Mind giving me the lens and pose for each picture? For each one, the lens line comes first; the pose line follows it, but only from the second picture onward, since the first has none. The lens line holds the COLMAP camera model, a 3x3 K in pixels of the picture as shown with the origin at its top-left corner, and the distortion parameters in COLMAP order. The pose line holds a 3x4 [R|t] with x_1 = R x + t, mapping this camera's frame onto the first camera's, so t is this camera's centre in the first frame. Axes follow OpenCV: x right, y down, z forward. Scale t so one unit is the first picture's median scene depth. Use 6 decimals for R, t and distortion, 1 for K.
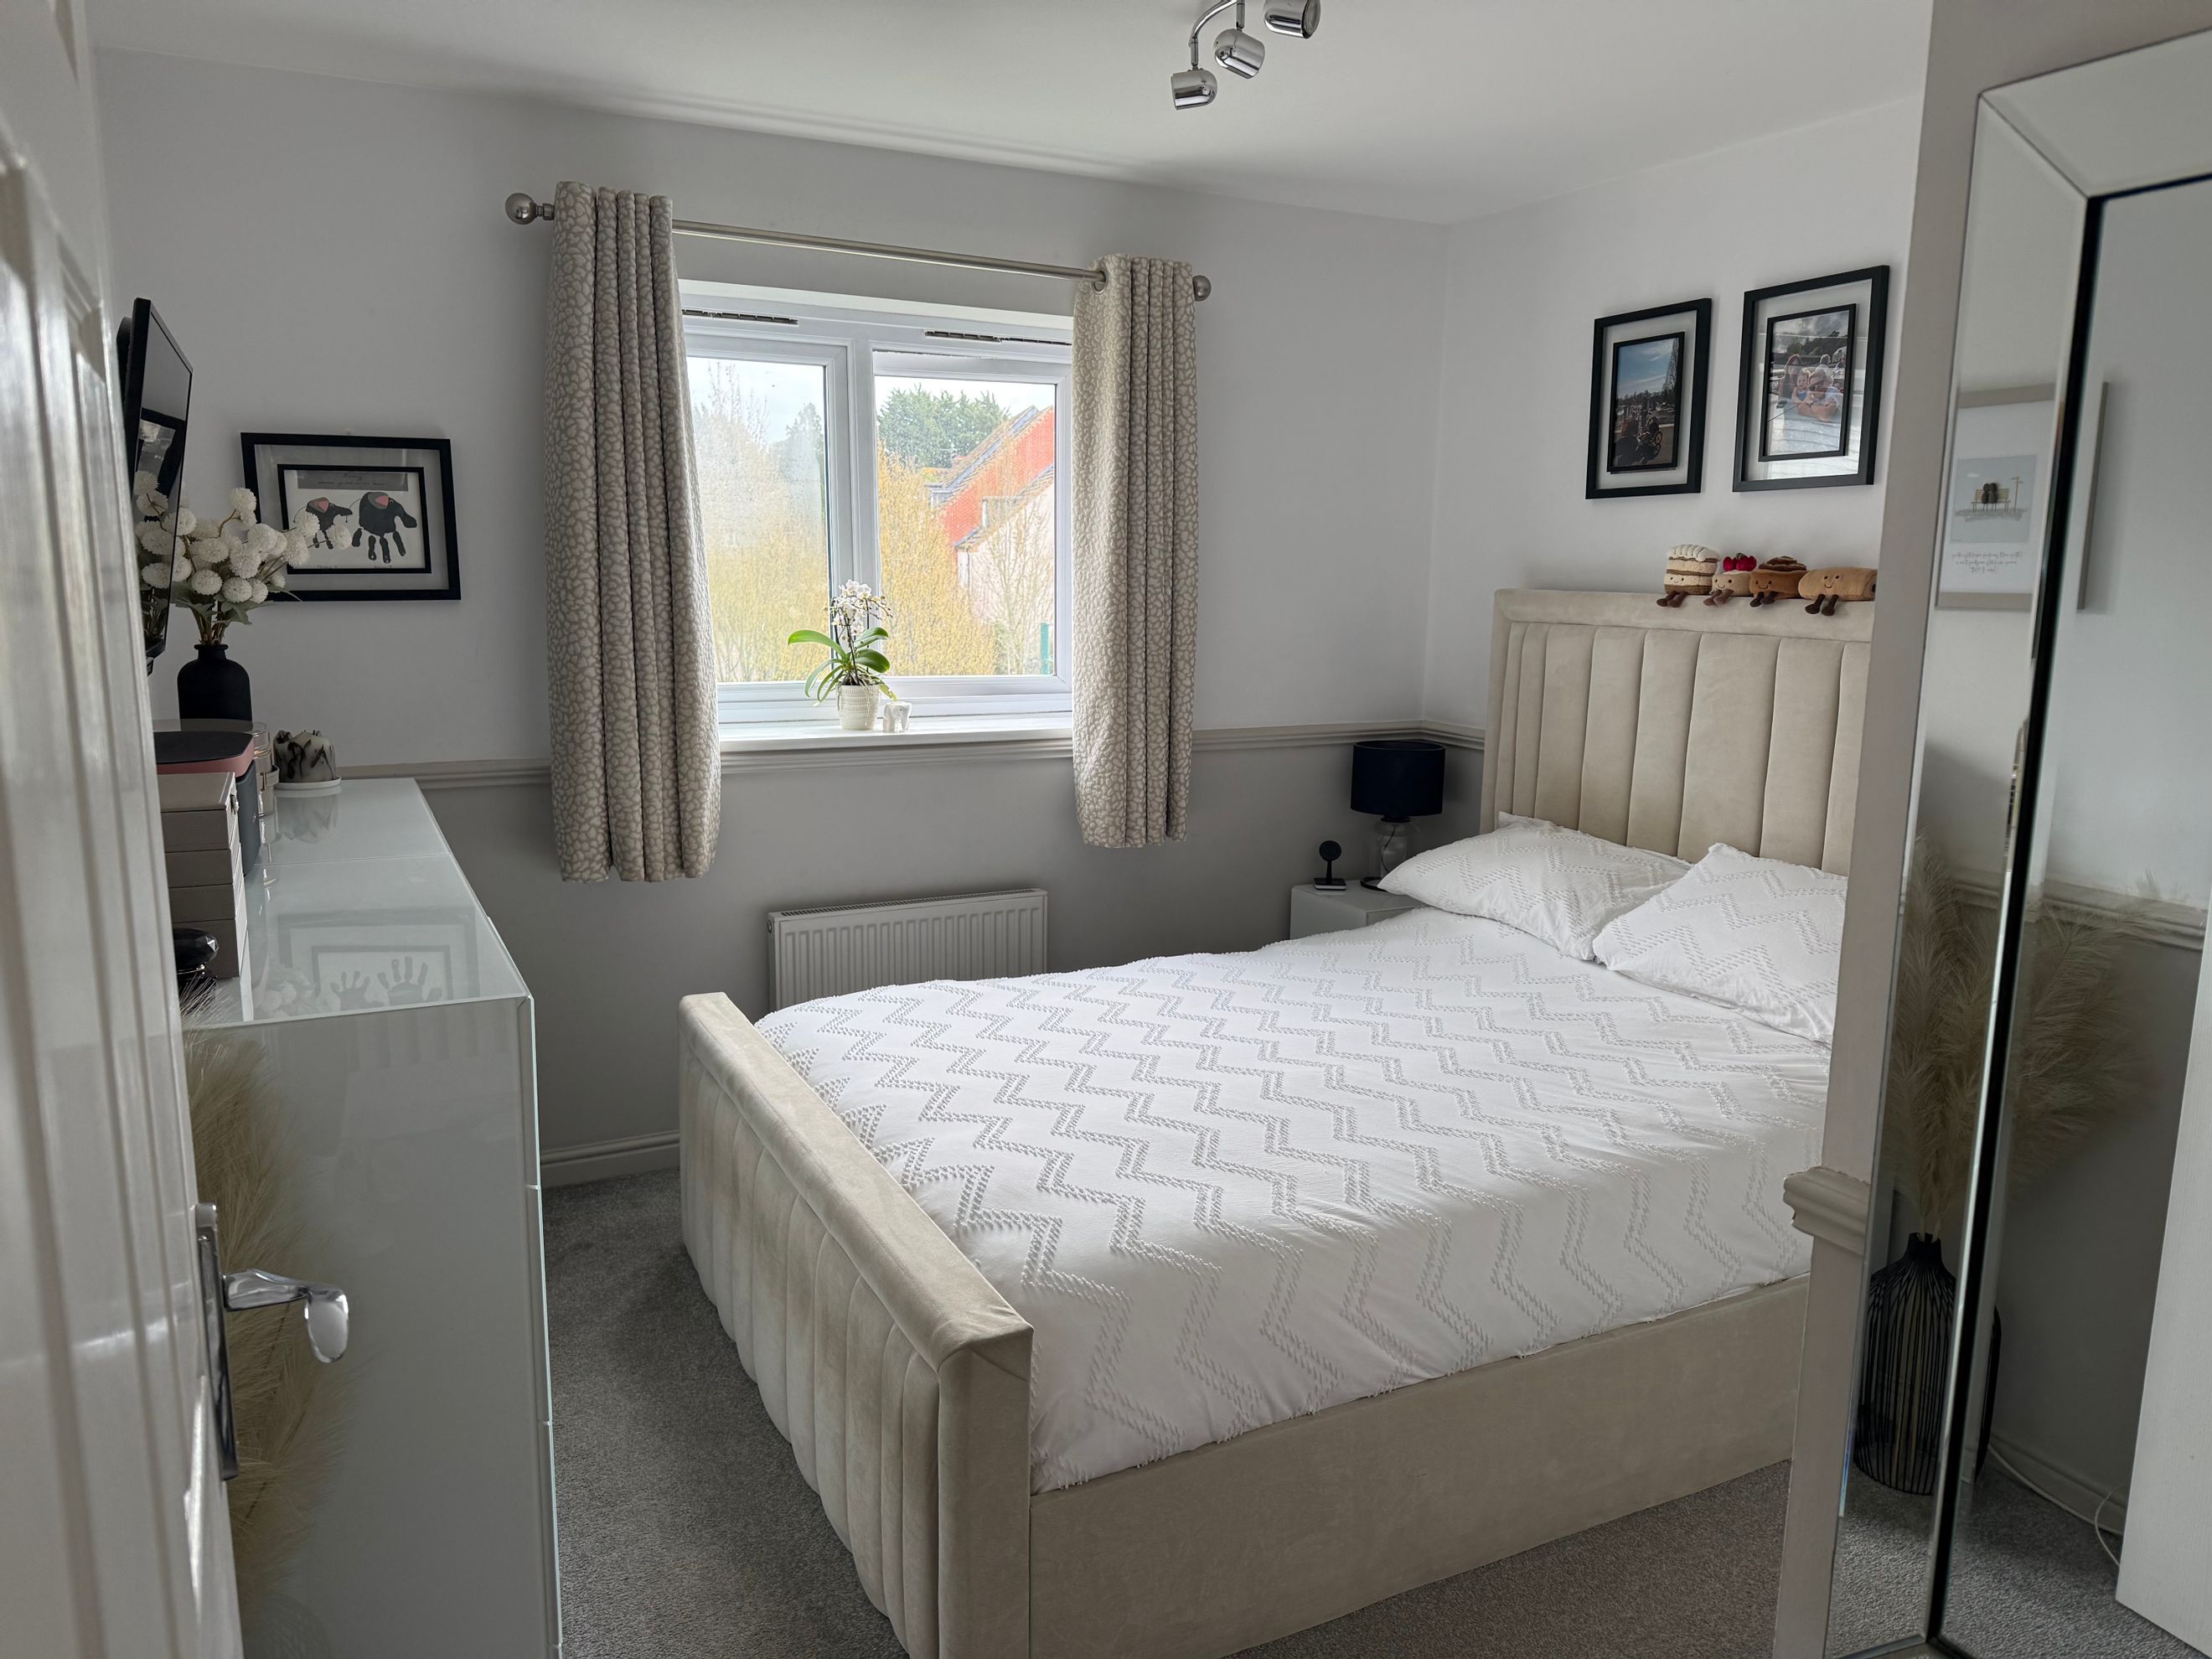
lens RADIAL K [[1535.0, 0, 1110.0], [0, 1535.0, 825.1], [0, 0, 1]] dist [0.039295, -0.053076]
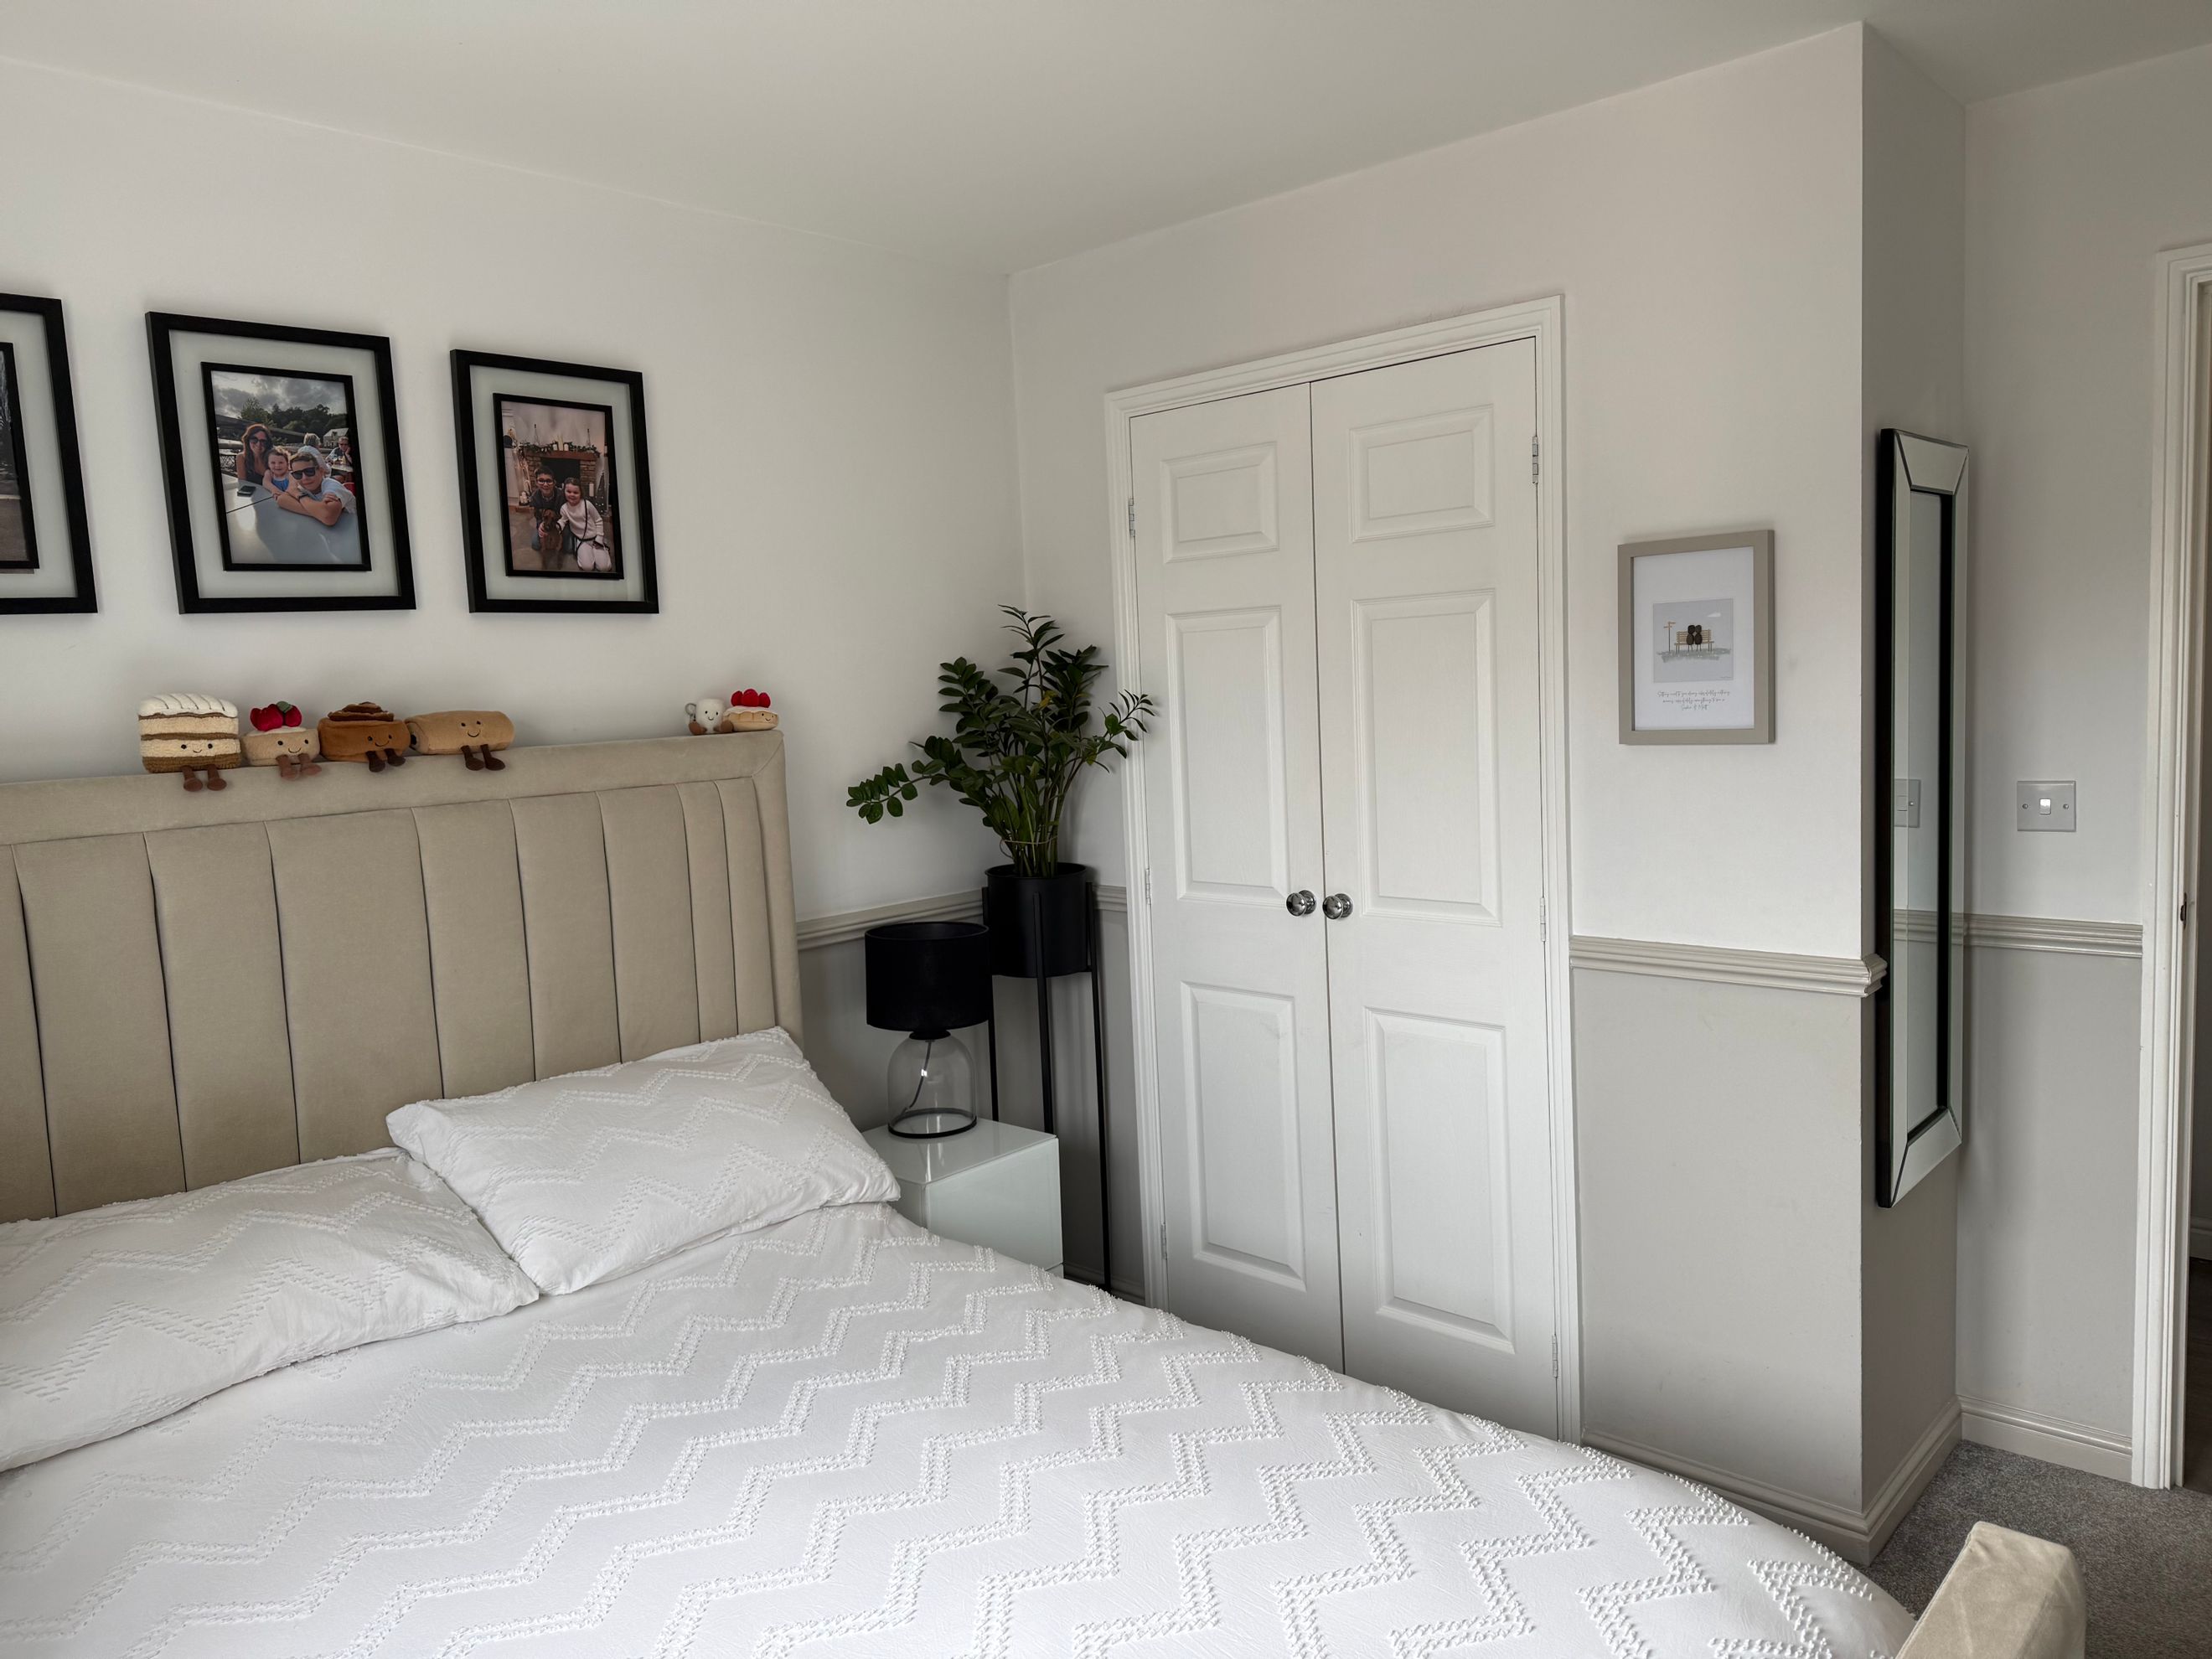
lens RADIAL K [[1535.0, 0, 1111.3], [0, 1535.0, 826.7], [0, 0, 1]] dist [0.039295, -0.053076]
pose [[-0.341474, -0.097431, 0.934827, -0.374007], [0.197291, 0.965023, 0.172645, -0.173197], [-0.918951, 0.243387, -0.310308, 0.913490]]
